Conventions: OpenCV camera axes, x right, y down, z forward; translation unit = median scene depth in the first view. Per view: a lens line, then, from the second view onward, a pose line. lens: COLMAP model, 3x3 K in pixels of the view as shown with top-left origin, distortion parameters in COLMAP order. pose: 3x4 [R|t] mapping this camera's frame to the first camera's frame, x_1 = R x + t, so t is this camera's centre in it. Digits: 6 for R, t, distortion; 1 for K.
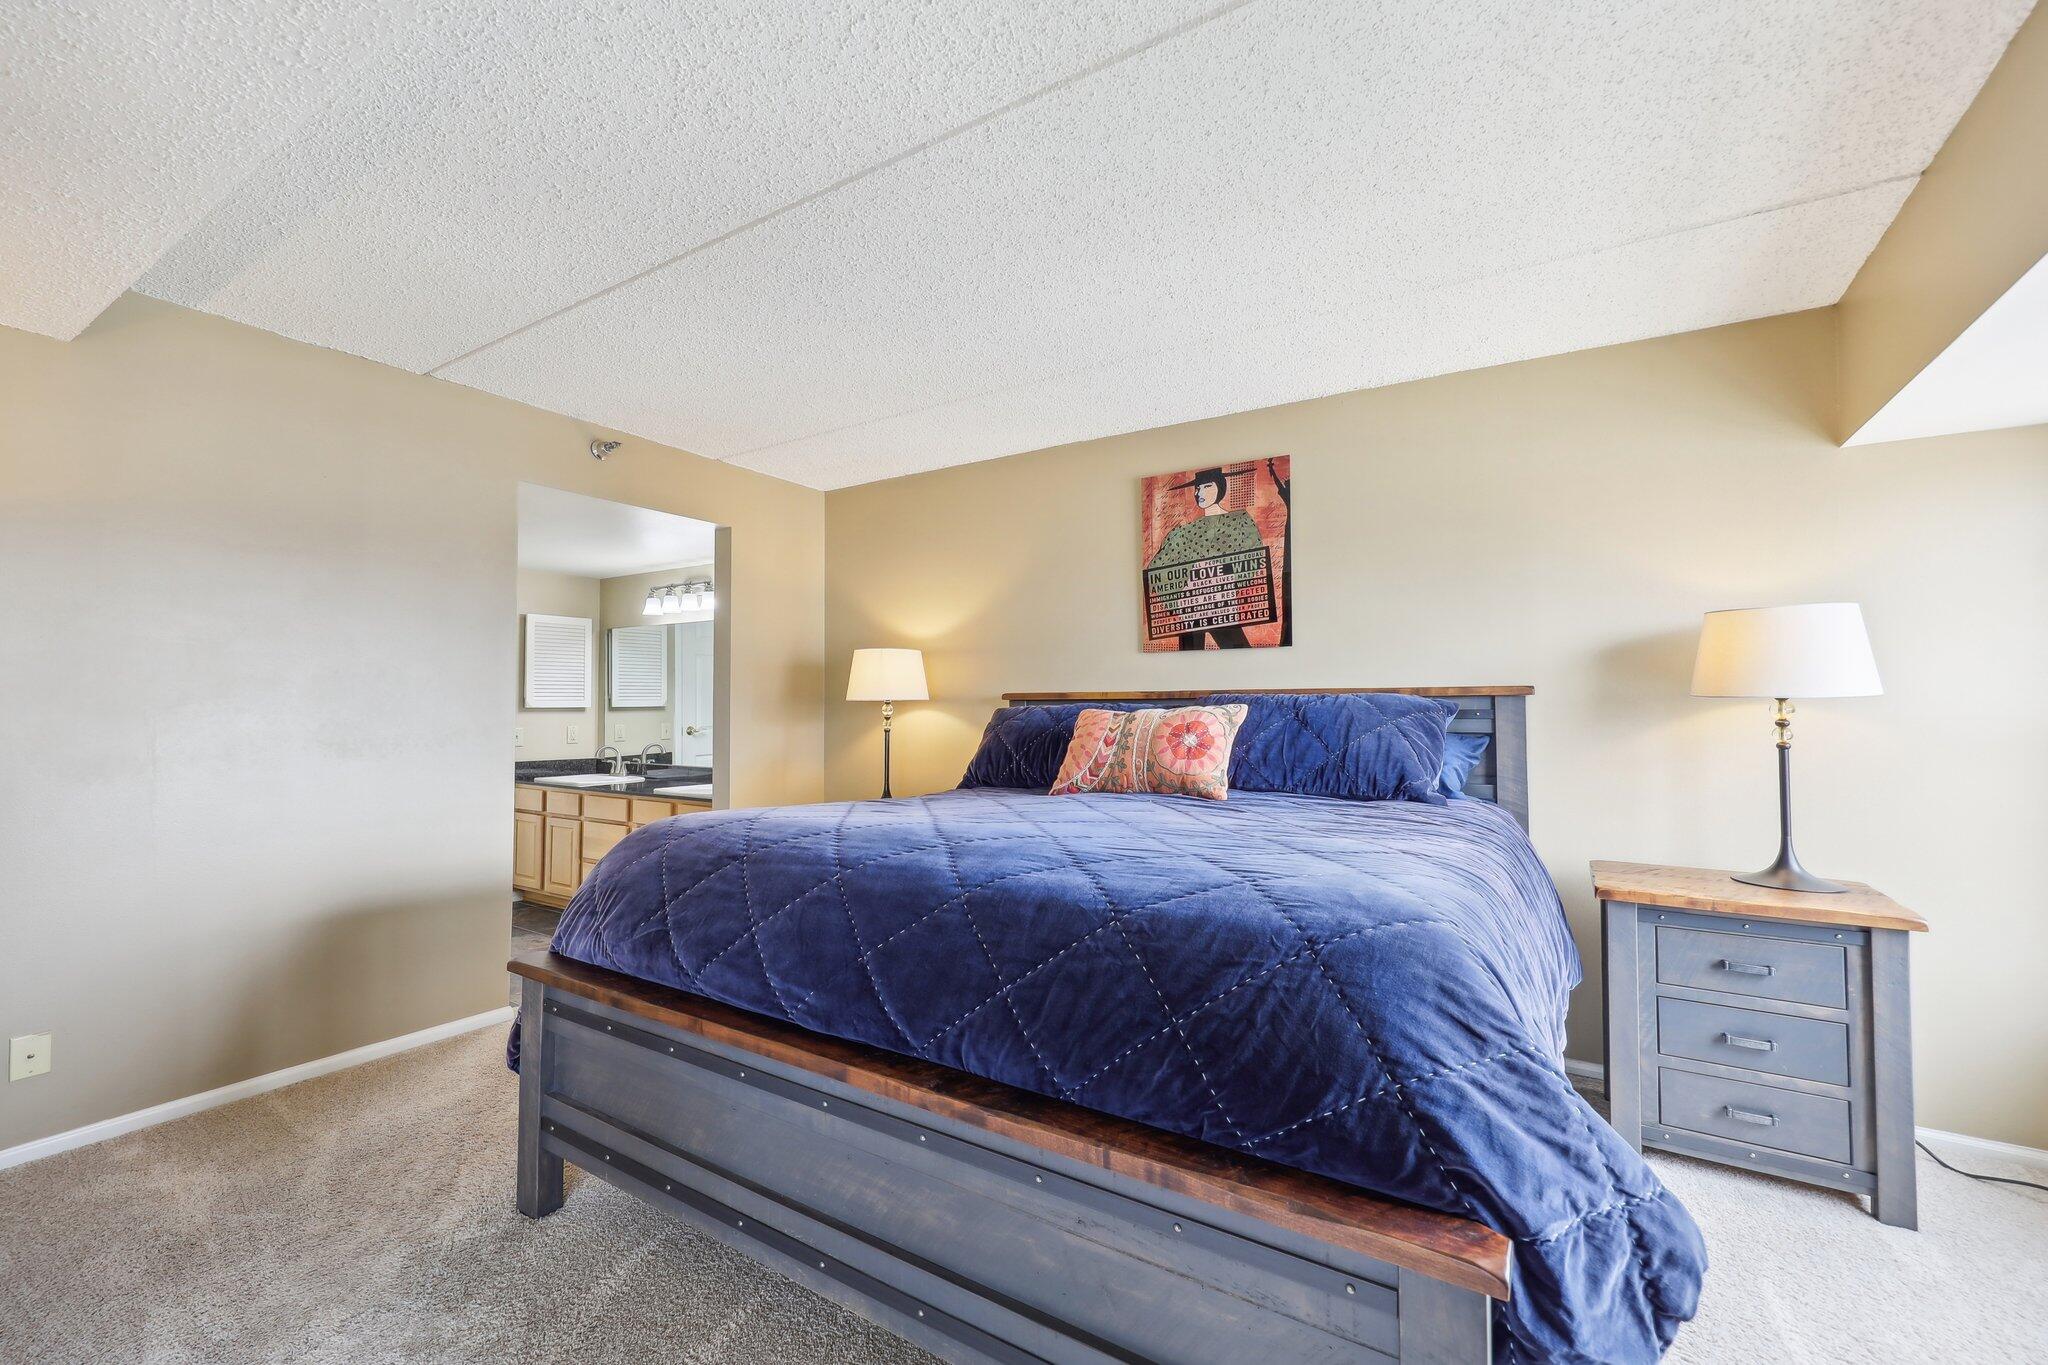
lens RADIAL K [[819.1, 0, 984.0], [0, 819.1, 692.5], [0, 0, 1]] dist [0.000805, -0.000049]
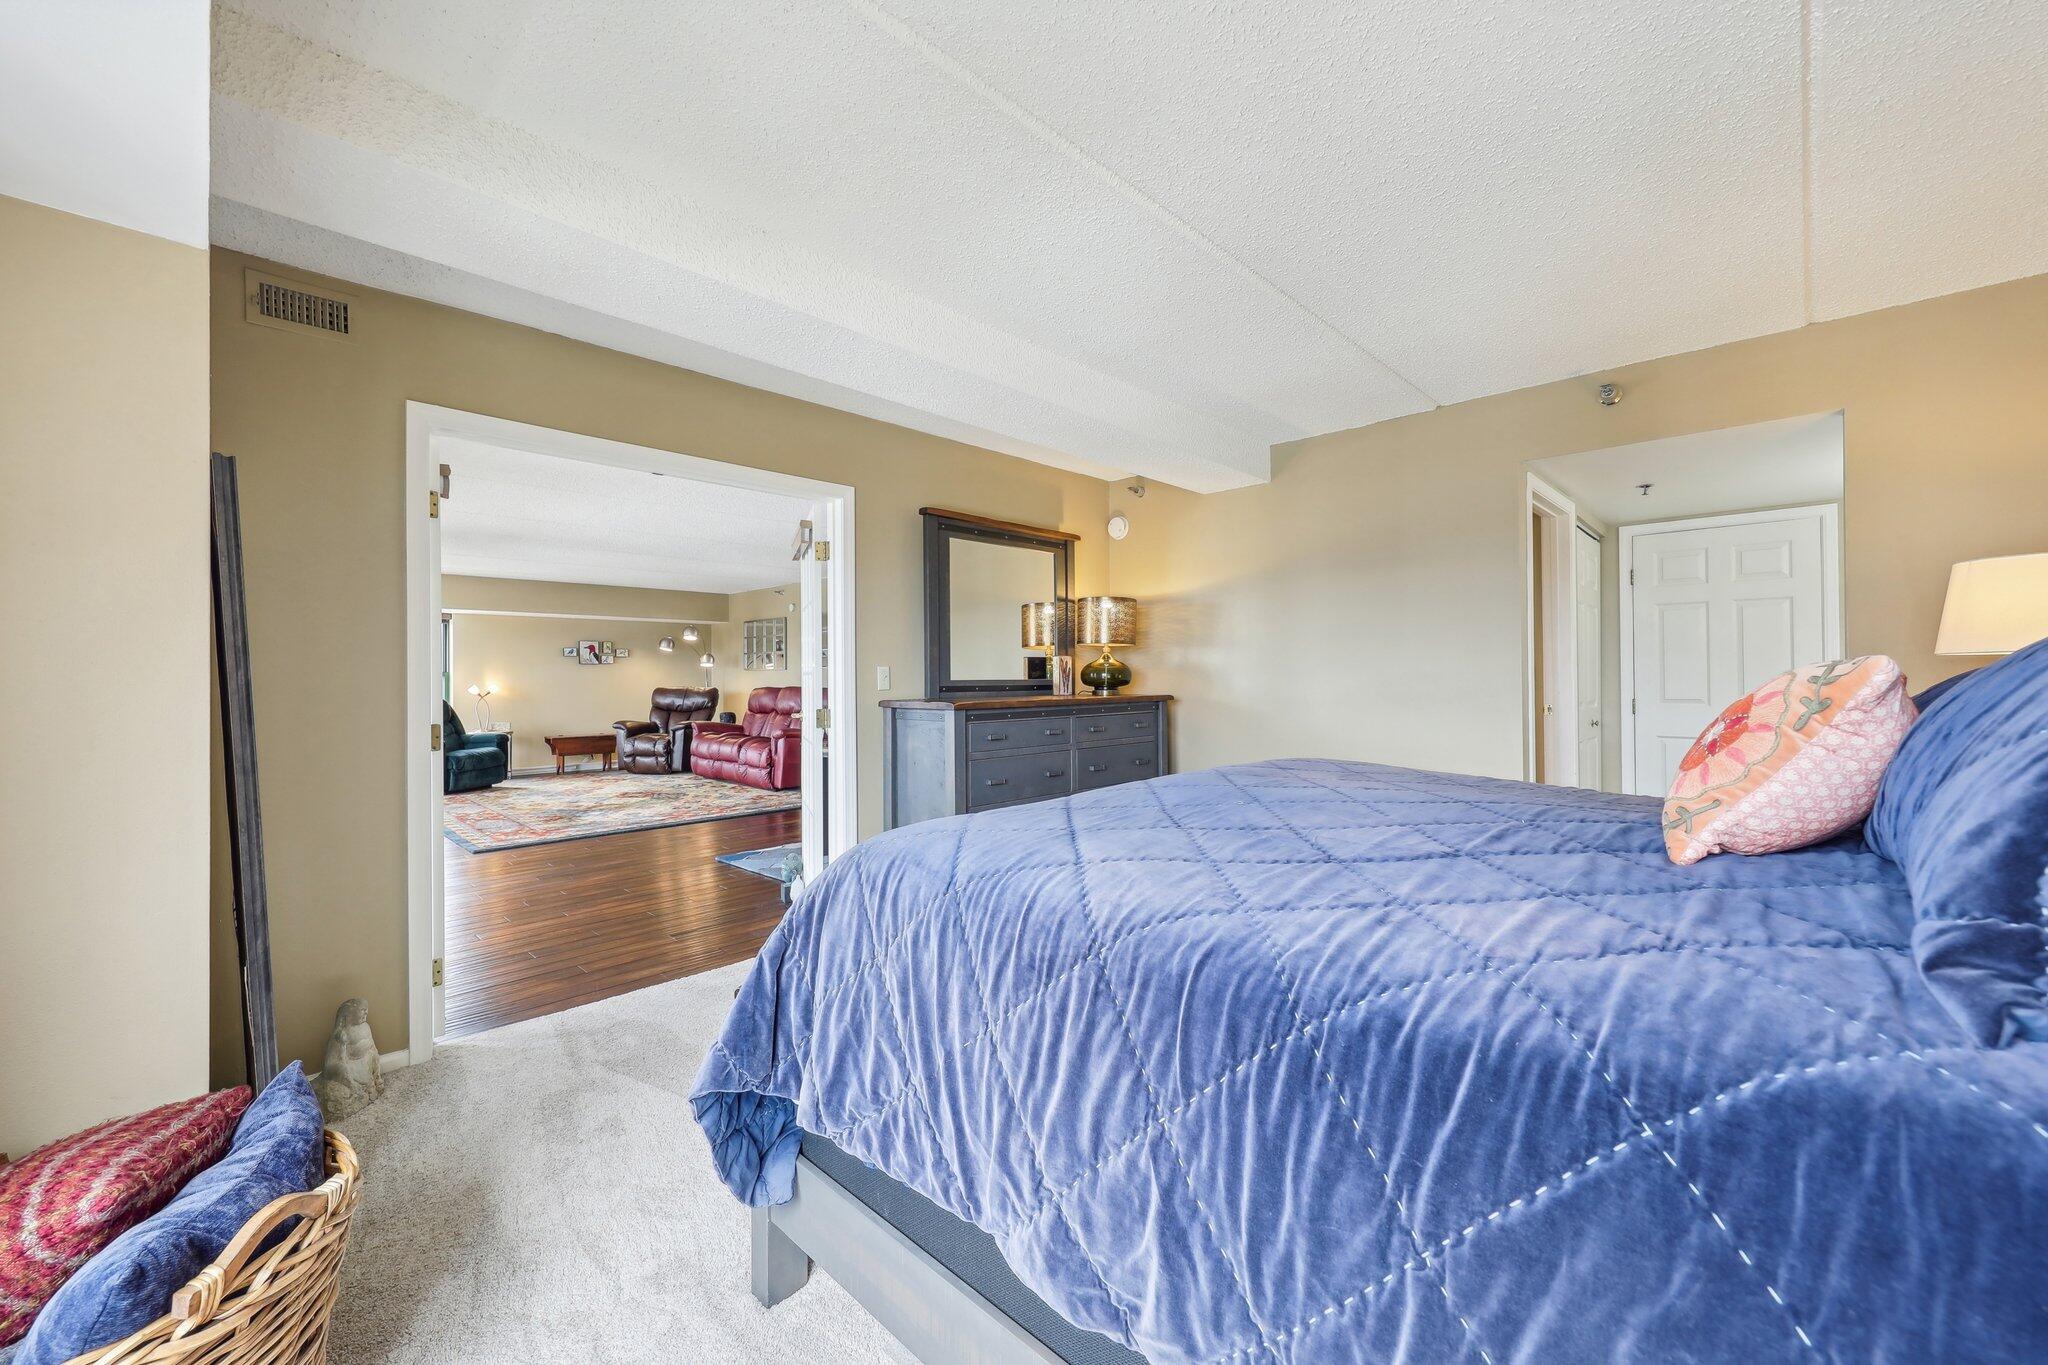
lens RADIAL K [[816.0, 0, 1018.0], [0, 816.0, 670.4], [0, 0, 1]] dist [0.000430, -0.000267]
pose [[-0.180157, -0.002539, -0.983635, 0.738982], [0.026207, 0.999629, -0.007381, 0.010479], [0.983289, -0.027108, -0.180024, 0.645359]]
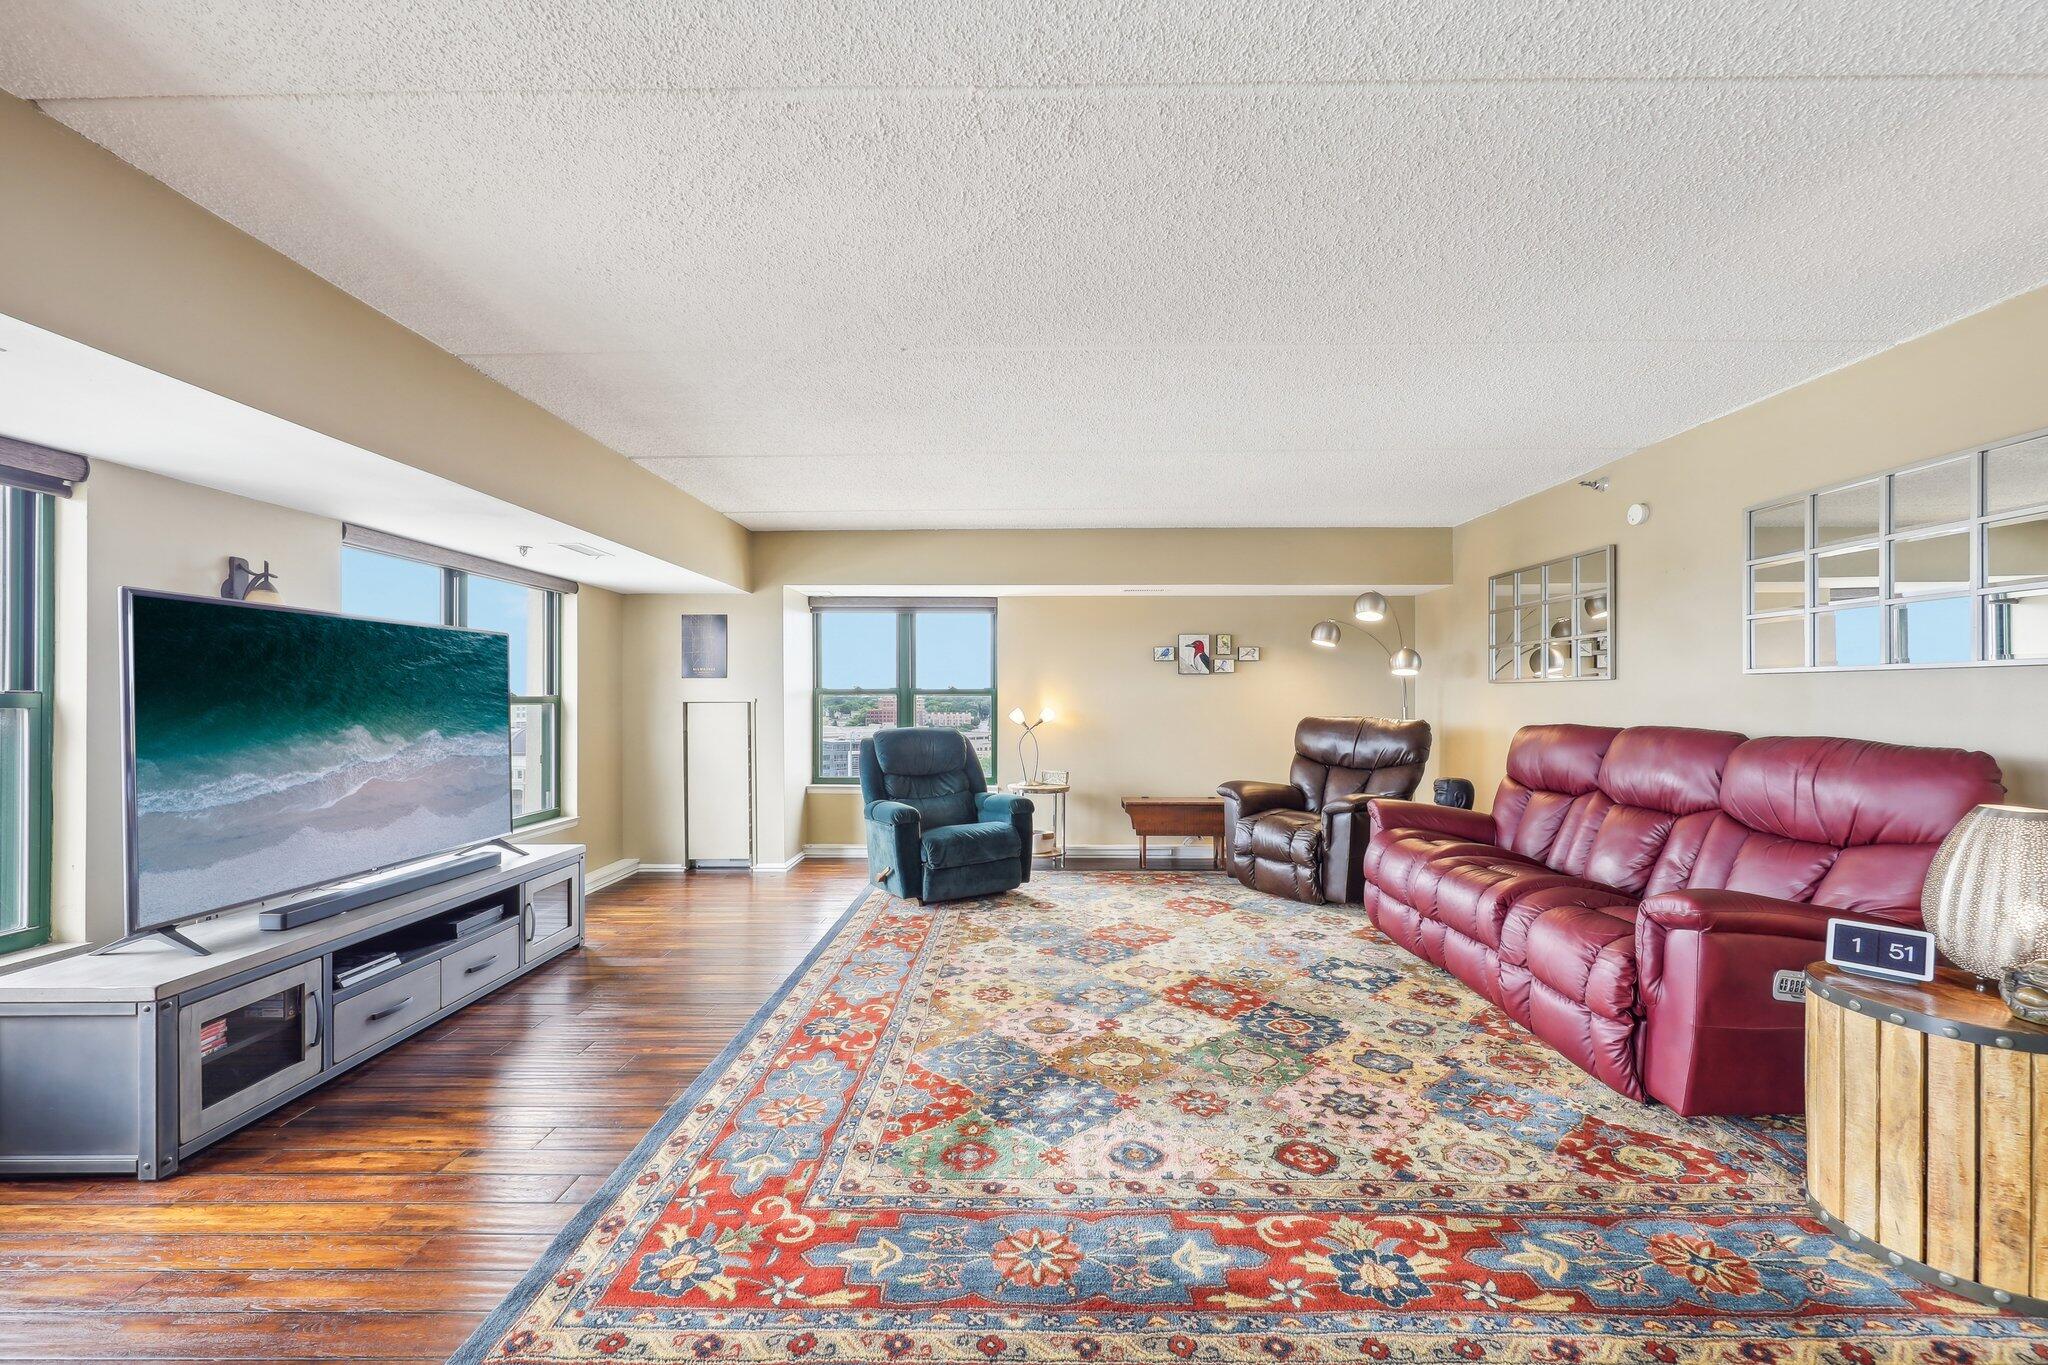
lens RADIAL K [[832.4, 0, 1027.9], [0, 832.4, 698.7], [0, 0, 1]] dist [0.002127, -0.000232]
pose [[-0.826022, 0.001521, -0.563635, -1.057439], [0.012265, 0.999808, -0.015276, -0.004191], [0.563504, -0.019531, -0.825883, -0.440579]]
